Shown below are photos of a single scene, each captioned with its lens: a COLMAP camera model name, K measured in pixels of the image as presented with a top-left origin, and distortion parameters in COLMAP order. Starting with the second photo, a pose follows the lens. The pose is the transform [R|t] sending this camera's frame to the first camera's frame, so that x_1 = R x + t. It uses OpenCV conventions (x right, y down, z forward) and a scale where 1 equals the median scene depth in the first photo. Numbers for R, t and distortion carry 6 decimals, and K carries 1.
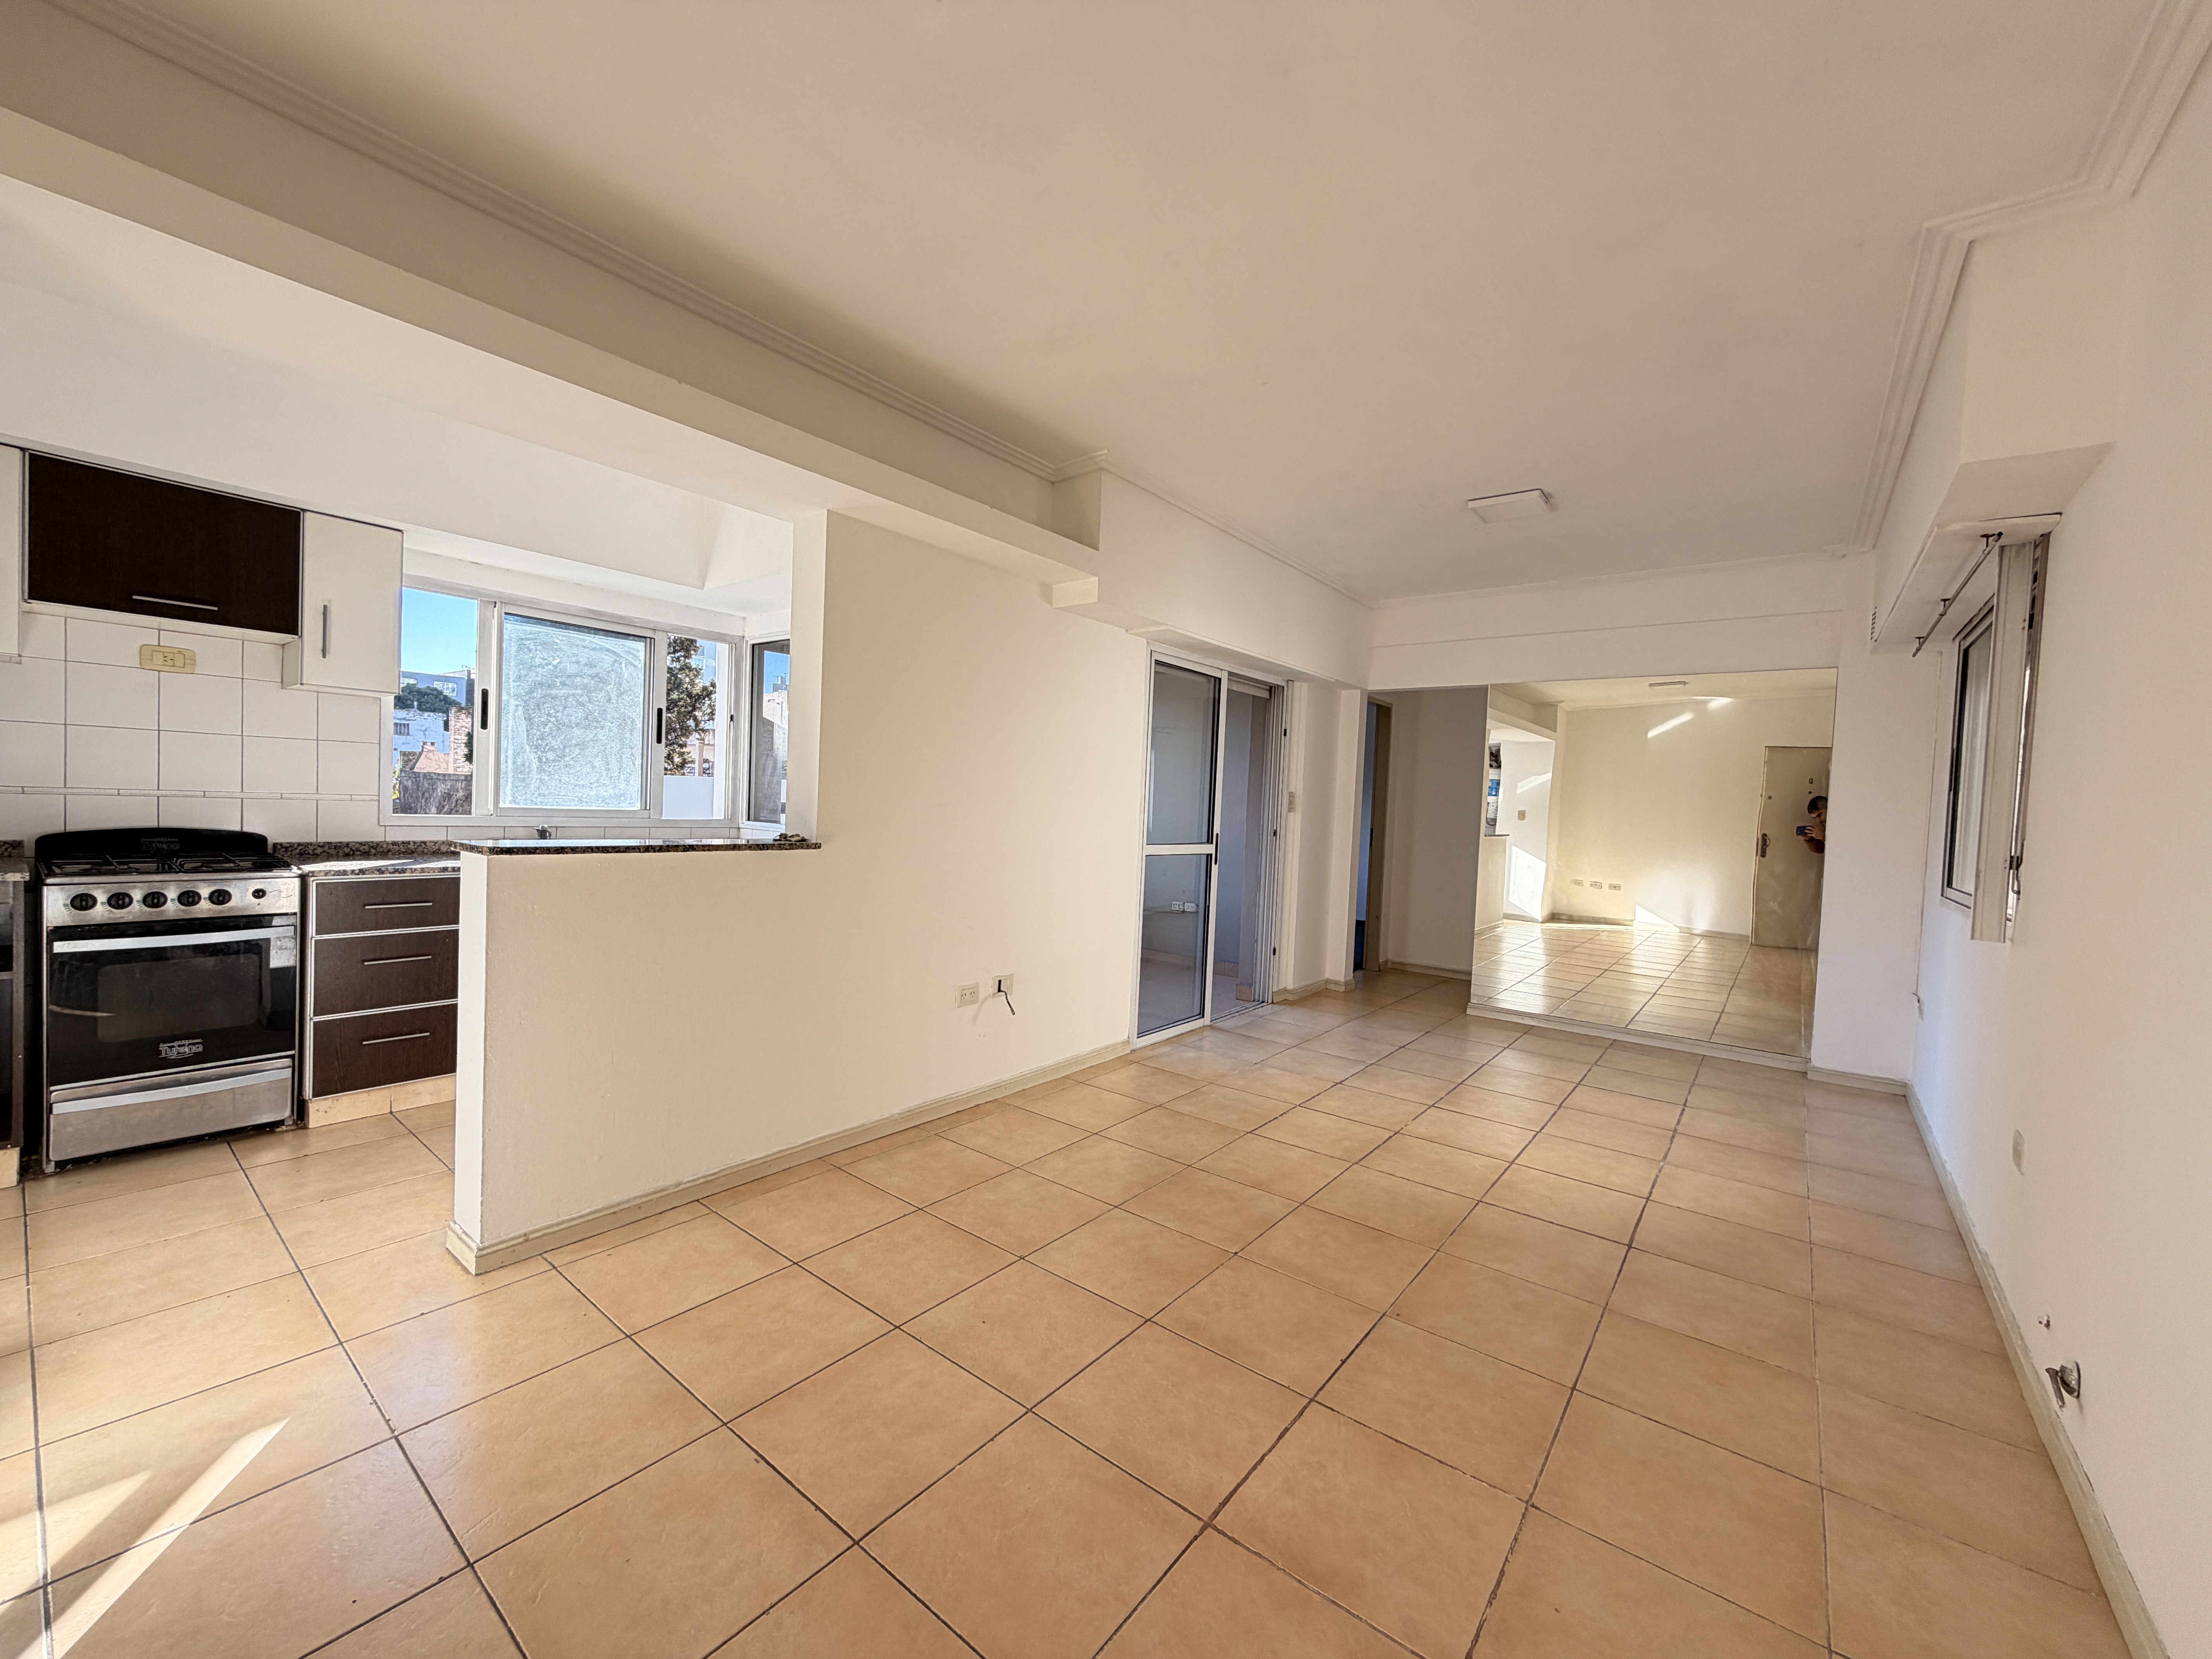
lens RADIAL K [[872.2, 0, 1100.4], [0, 872.2, 833.4], [0, 0, 1]] dist [-0.000126, 0.000281]
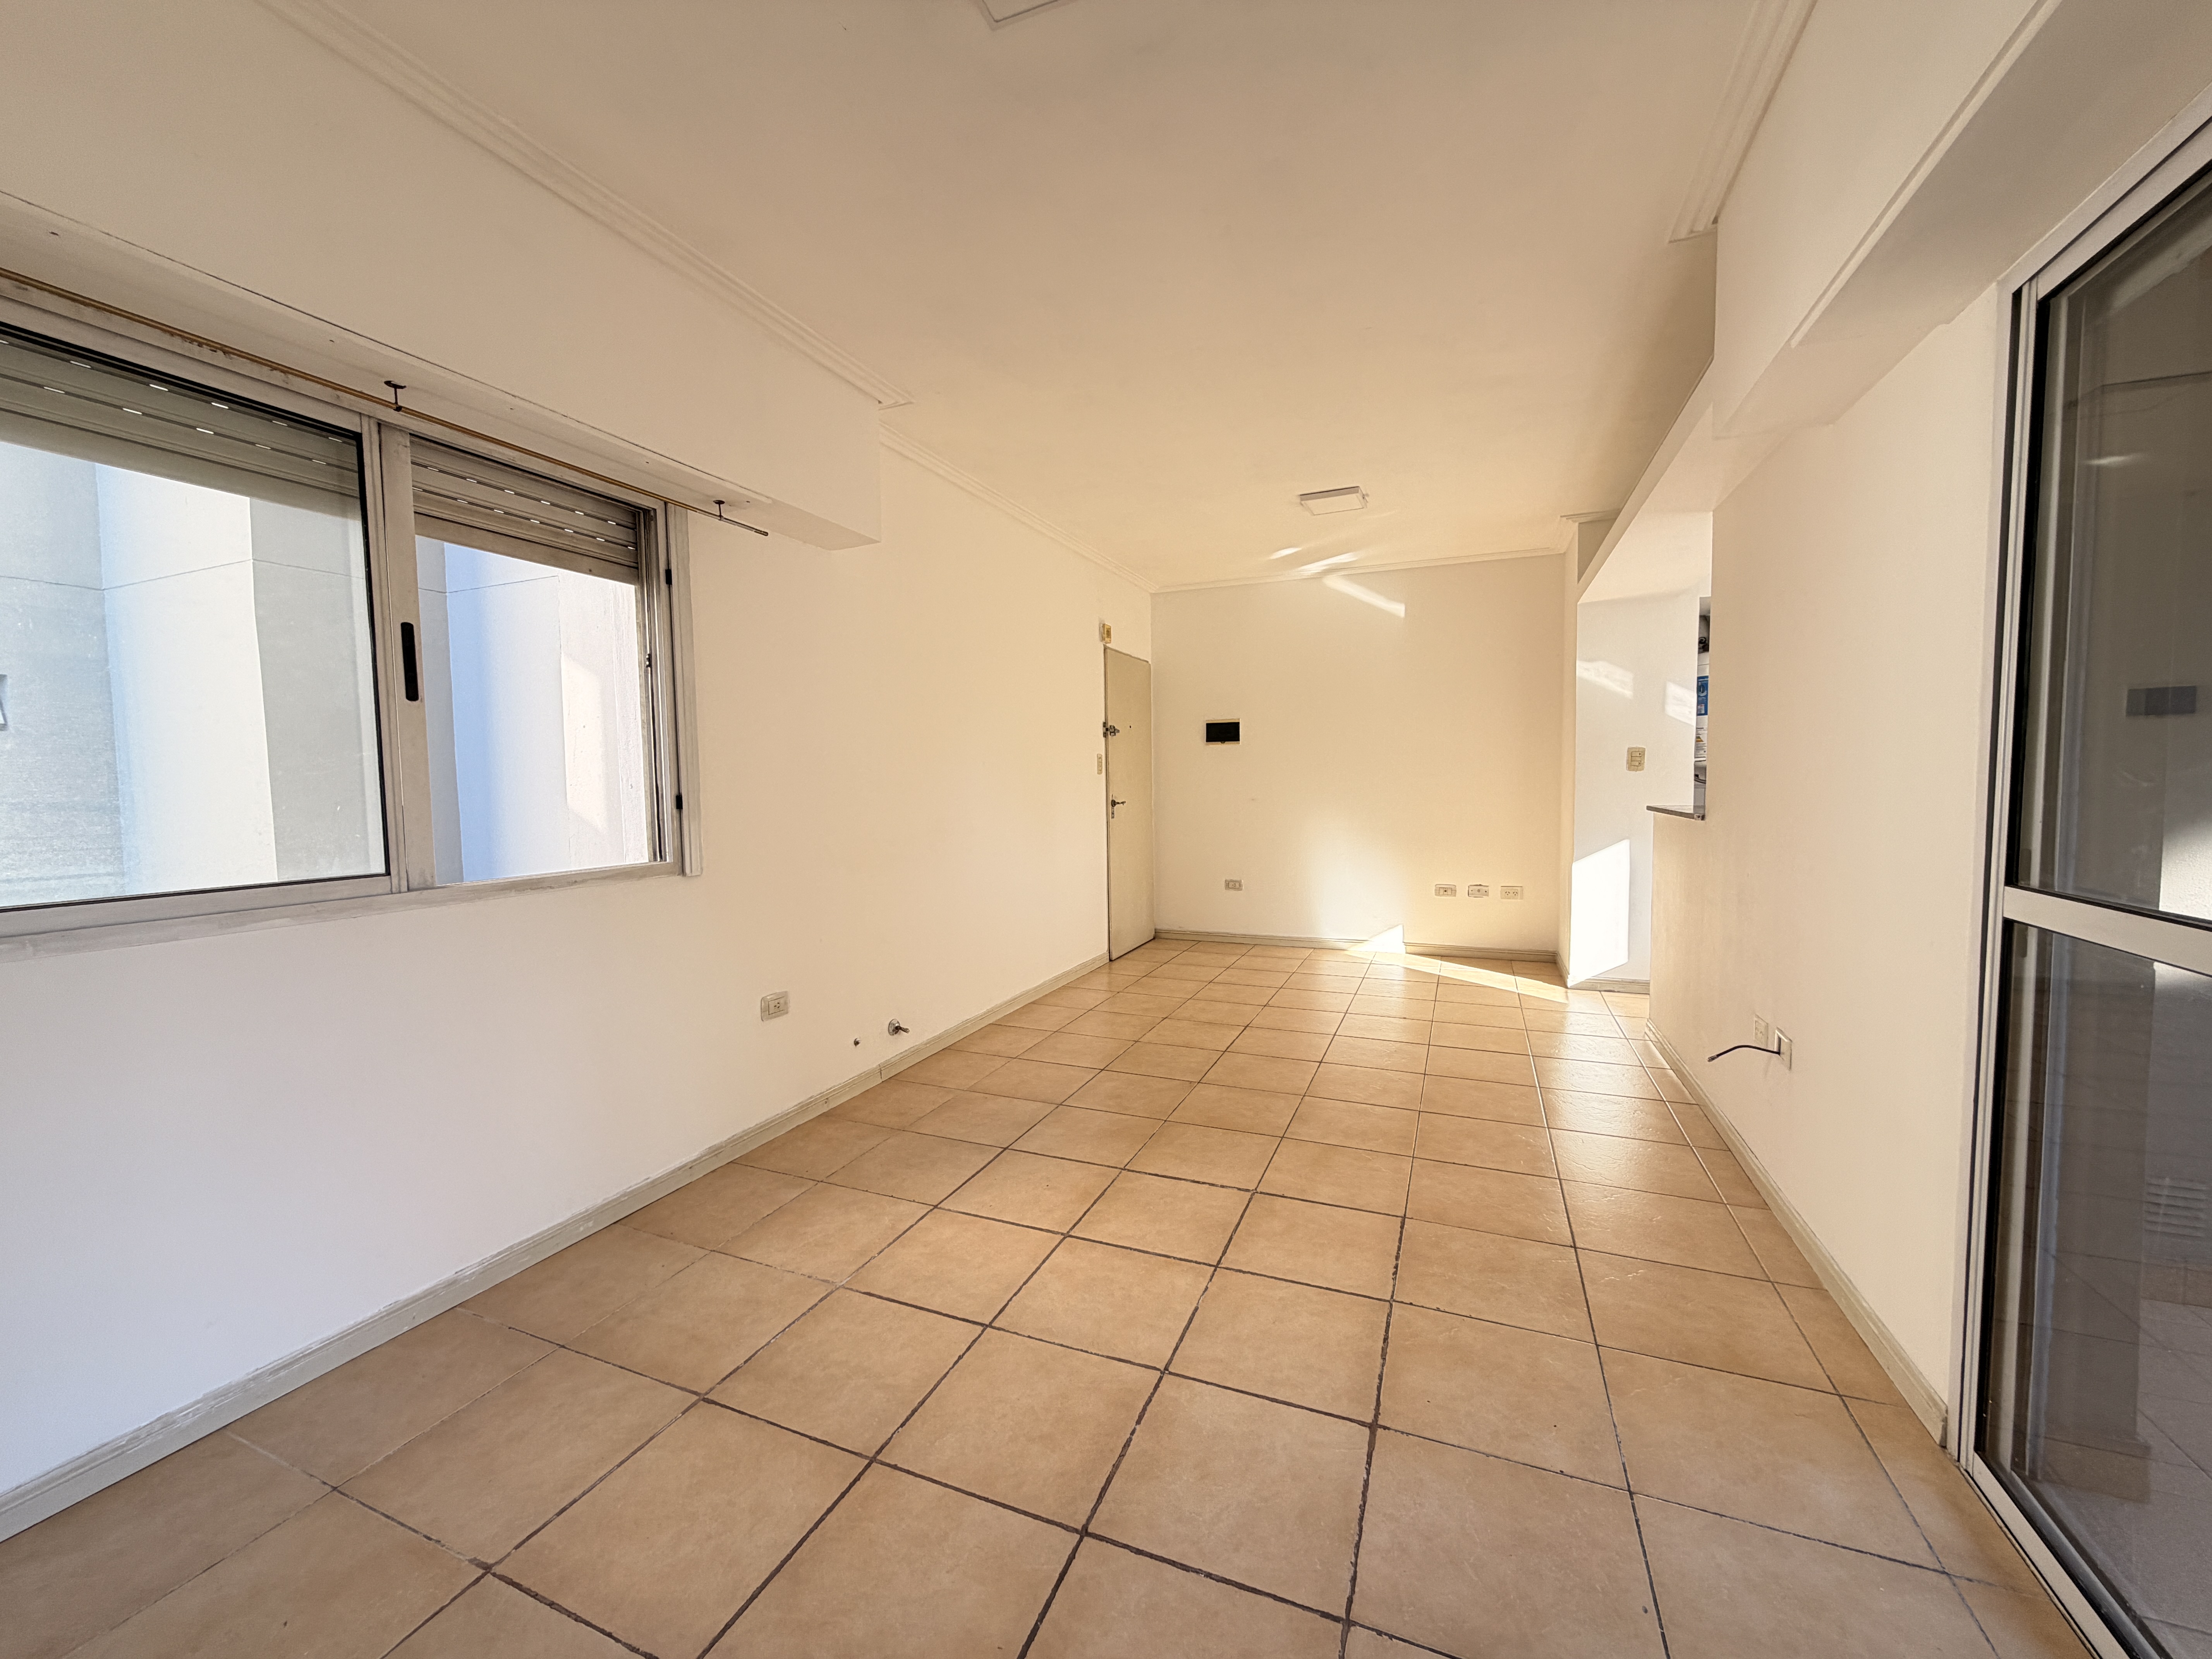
lens RADIAL K [[874.8, 0, 1099.9], [0, 874.8, 832.4], [0, 0, 1]] dist [-0.001087, 0.000133]
pose [[-0.962680, -0.012417, -0.270356, 0.682899], [-0.036897, 0.995641, 0.085656, -0.032625], [0.268114, 0.092435, -0.958943, 1.776351]]
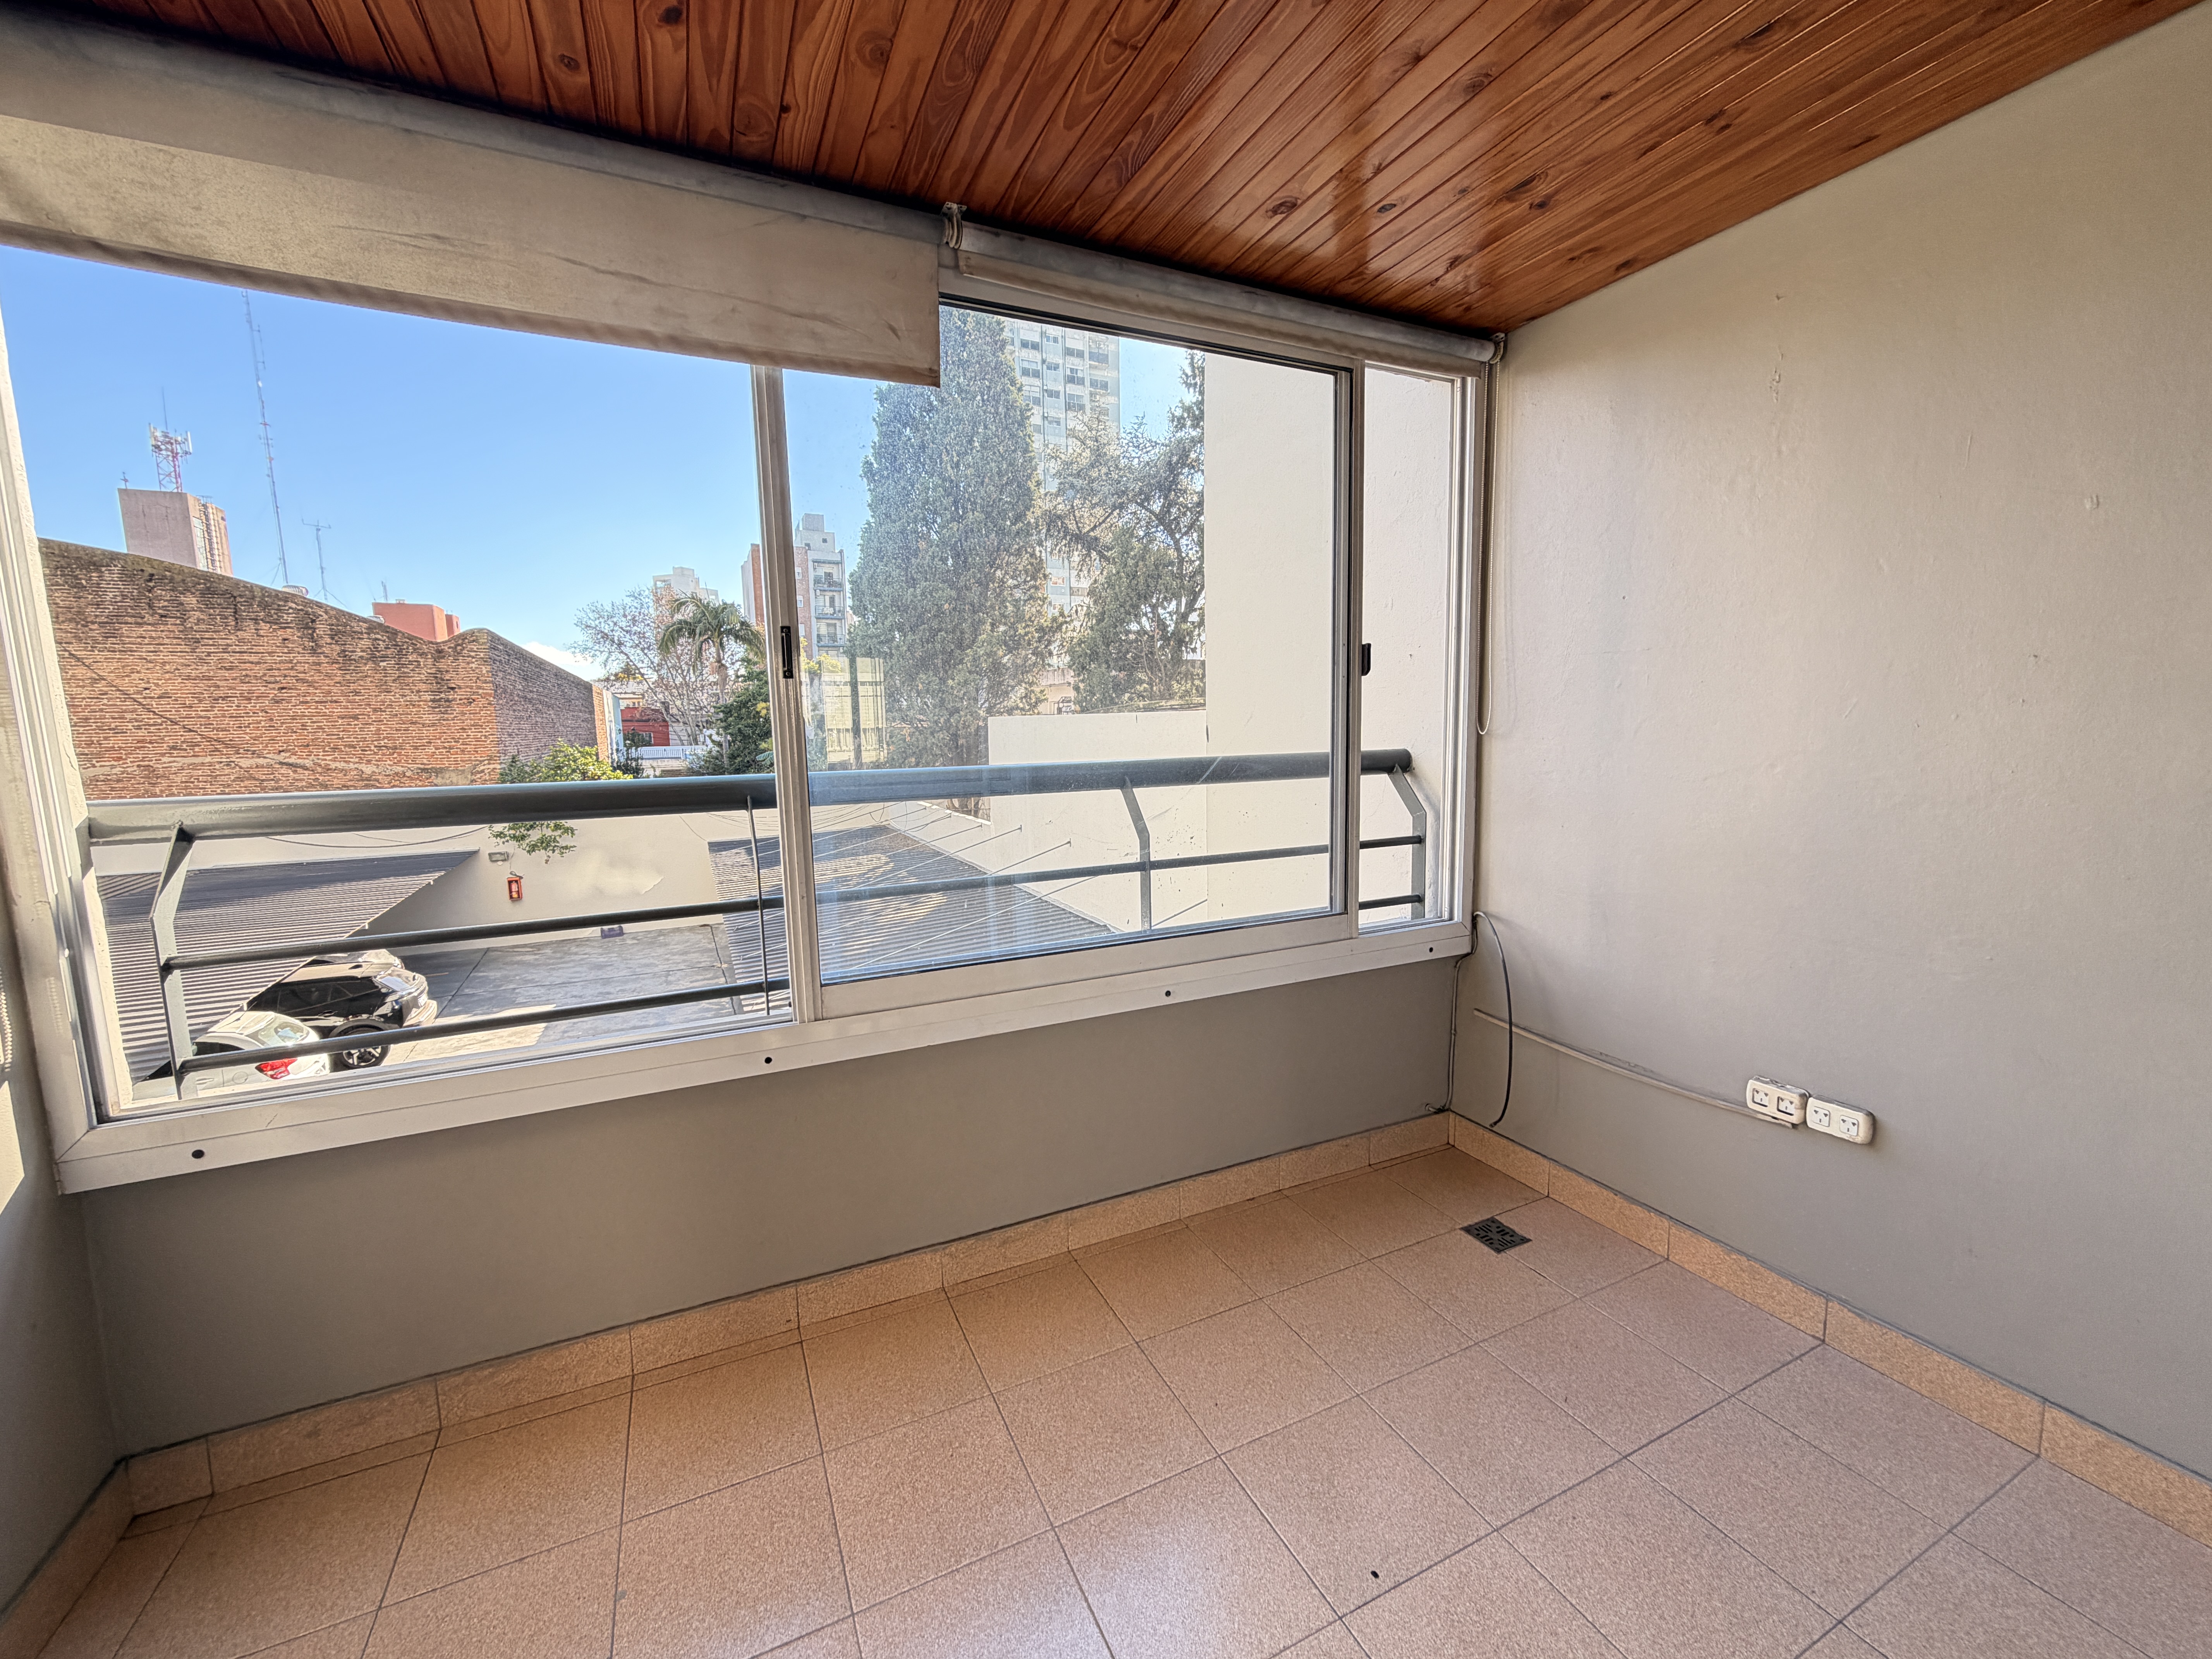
lens RADIAL K [[874.8, 0, 1099.9], [0, 874.8, 832.4], [0, 0, 1]] dist [-0.001087, 0.000133]
pose [[0.894820, -0.000979, -0.446426, 0.049557], [0.037210, 0.996682, 0.072397, -0.062160], [0.444874, -0.081394, 0.891887, 1.503616]]
